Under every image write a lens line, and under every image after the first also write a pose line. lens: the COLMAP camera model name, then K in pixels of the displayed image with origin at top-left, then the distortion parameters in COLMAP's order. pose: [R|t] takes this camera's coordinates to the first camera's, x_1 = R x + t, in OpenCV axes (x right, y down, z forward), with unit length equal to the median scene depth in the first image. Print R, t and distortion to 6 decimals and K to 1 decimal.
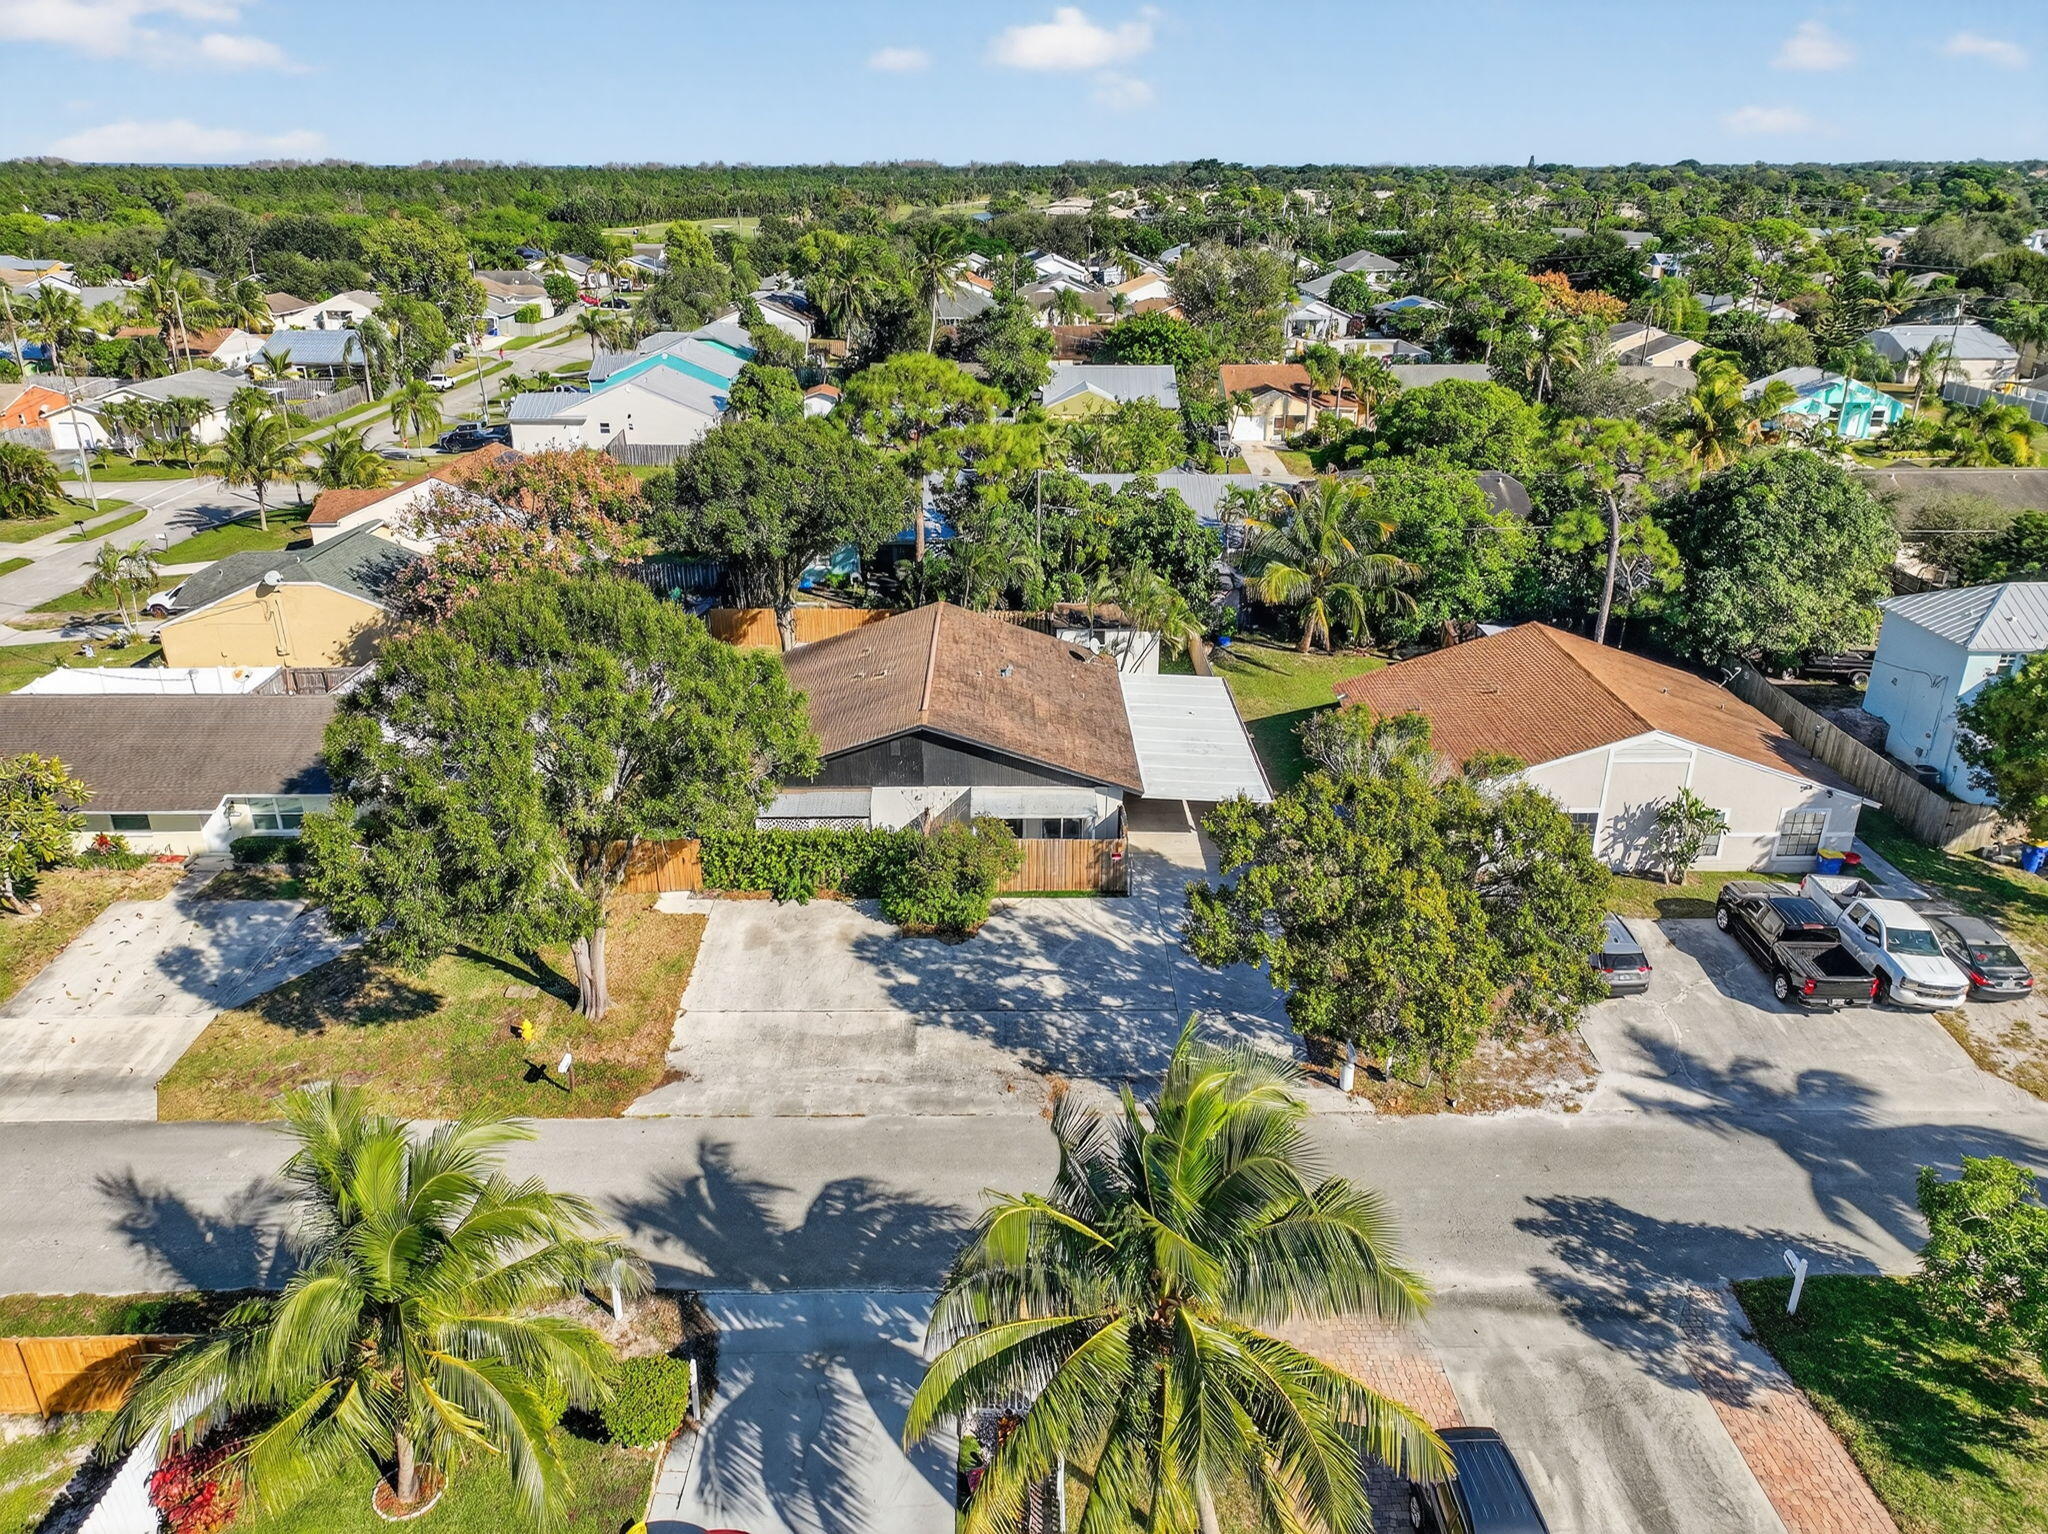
lens RADIAL K [[1444.1, 0, 1014.7], [0, 1444.1, 757.9], [0, 0, 1]] dist [0.001300, 0.004261]
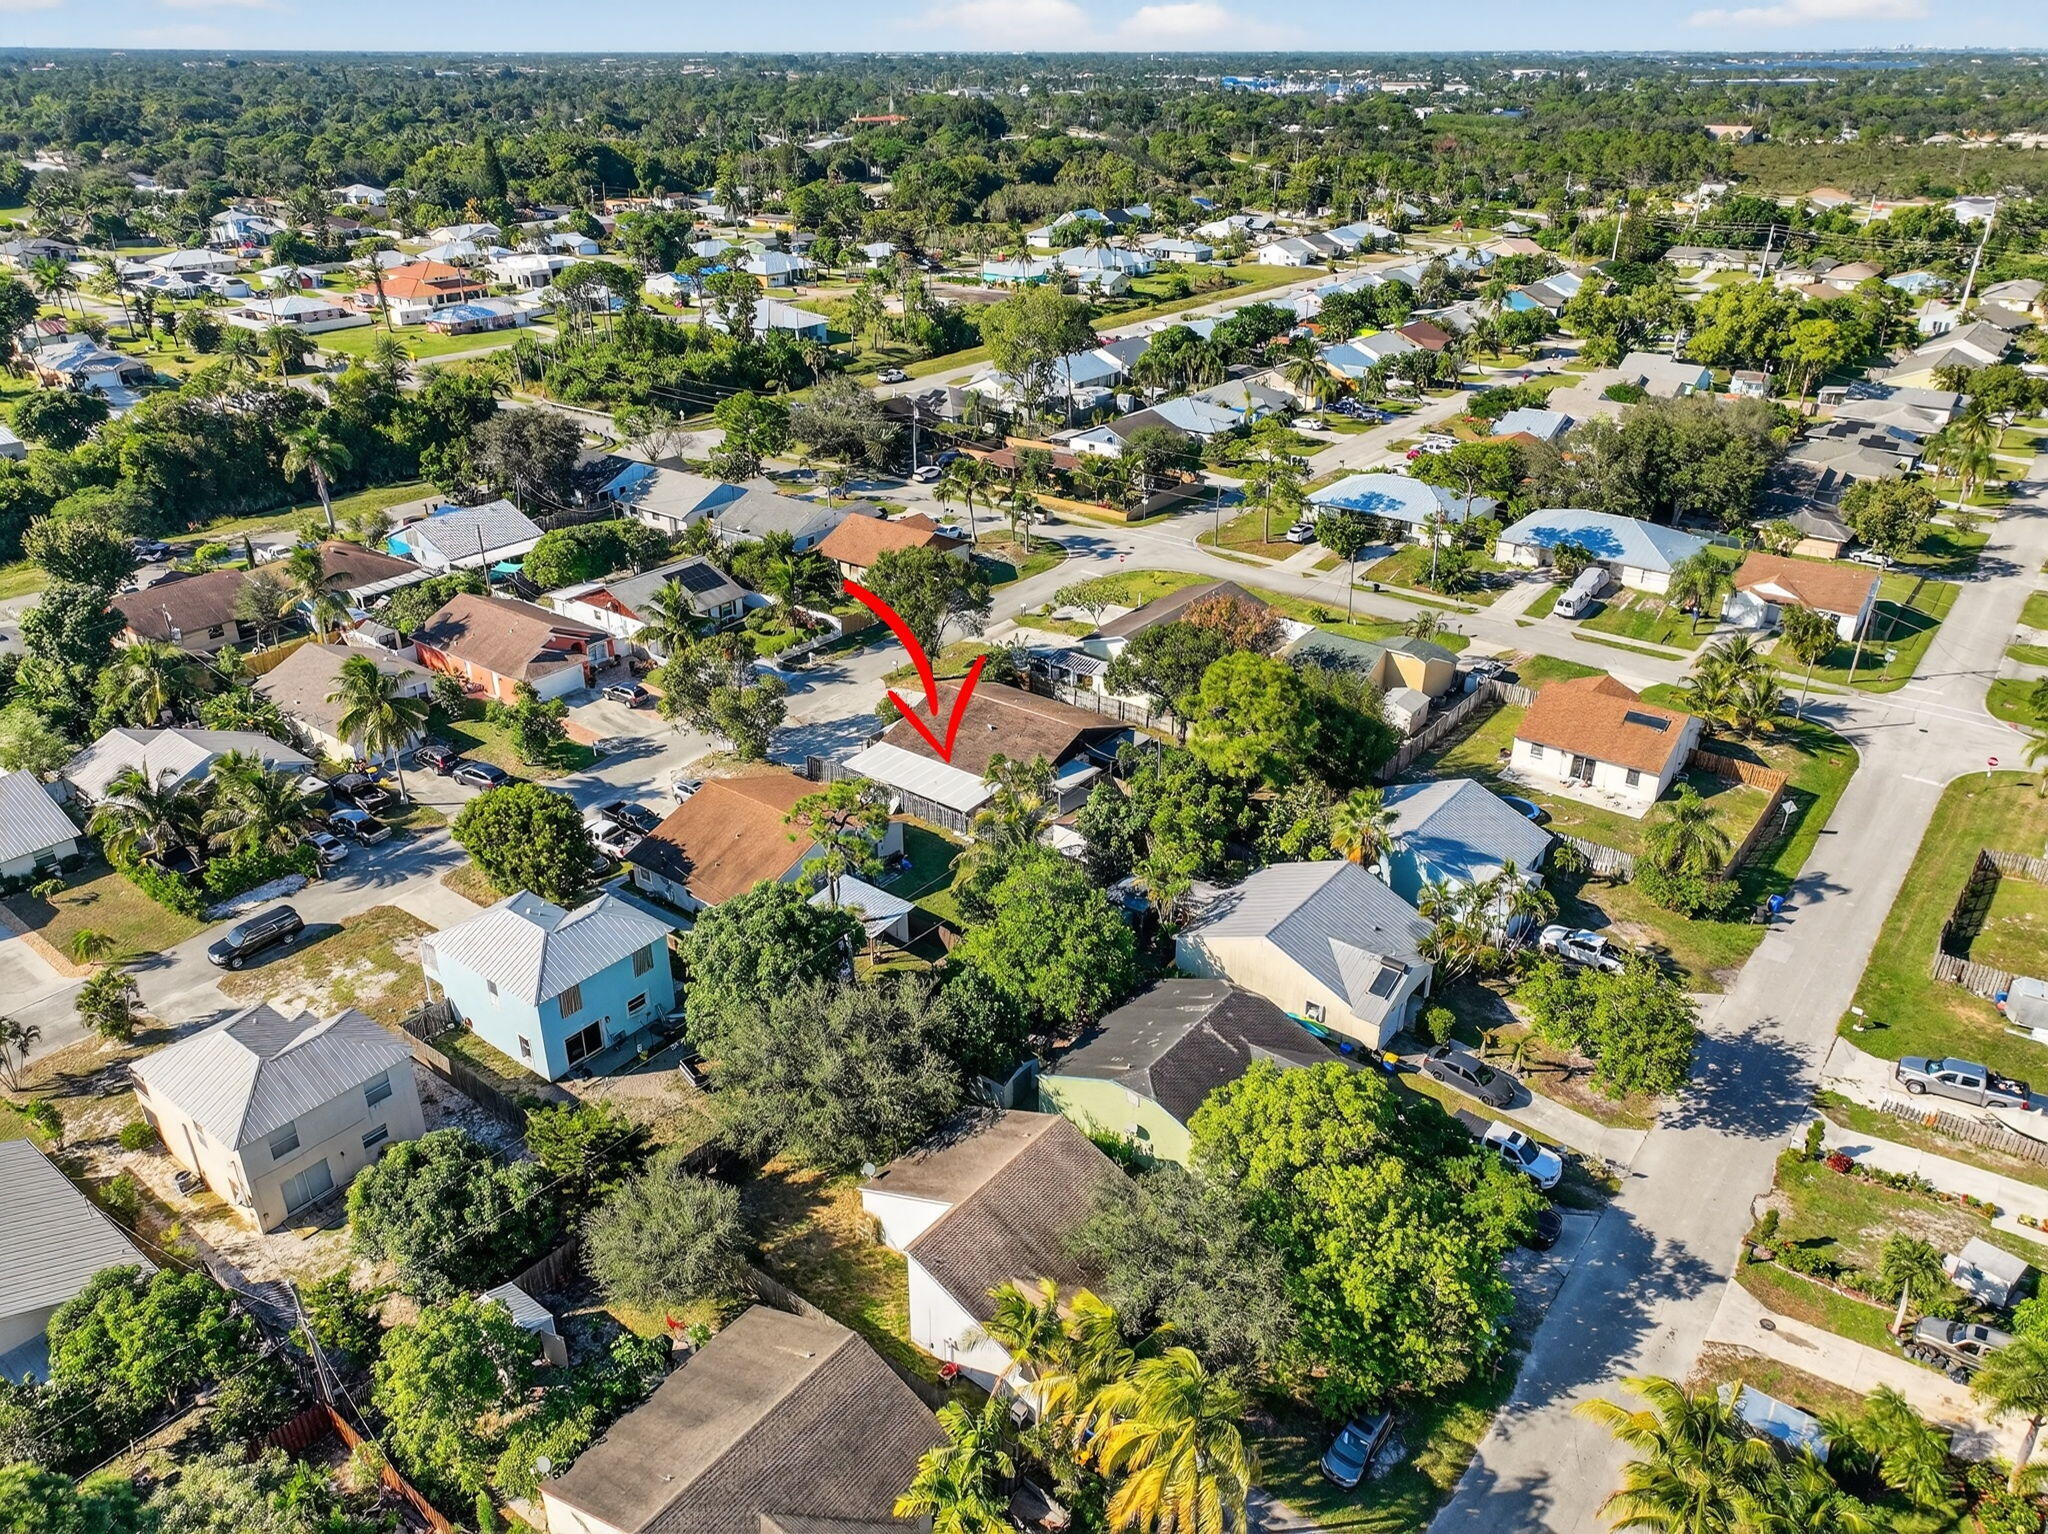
lens RADIAL K [[1444.1, 0, 1014.7], [0, 1444.1, 757.9], [0, 0, 1]] dist [0.001300, 0.004261]
pose [[-0.616759, 0.344738, -0.707647, 1.679412], [-0.298361, 0.729531, 0.615439, -1.511591], [0.728416, 0.590712, -0.347088, 2.051595]]
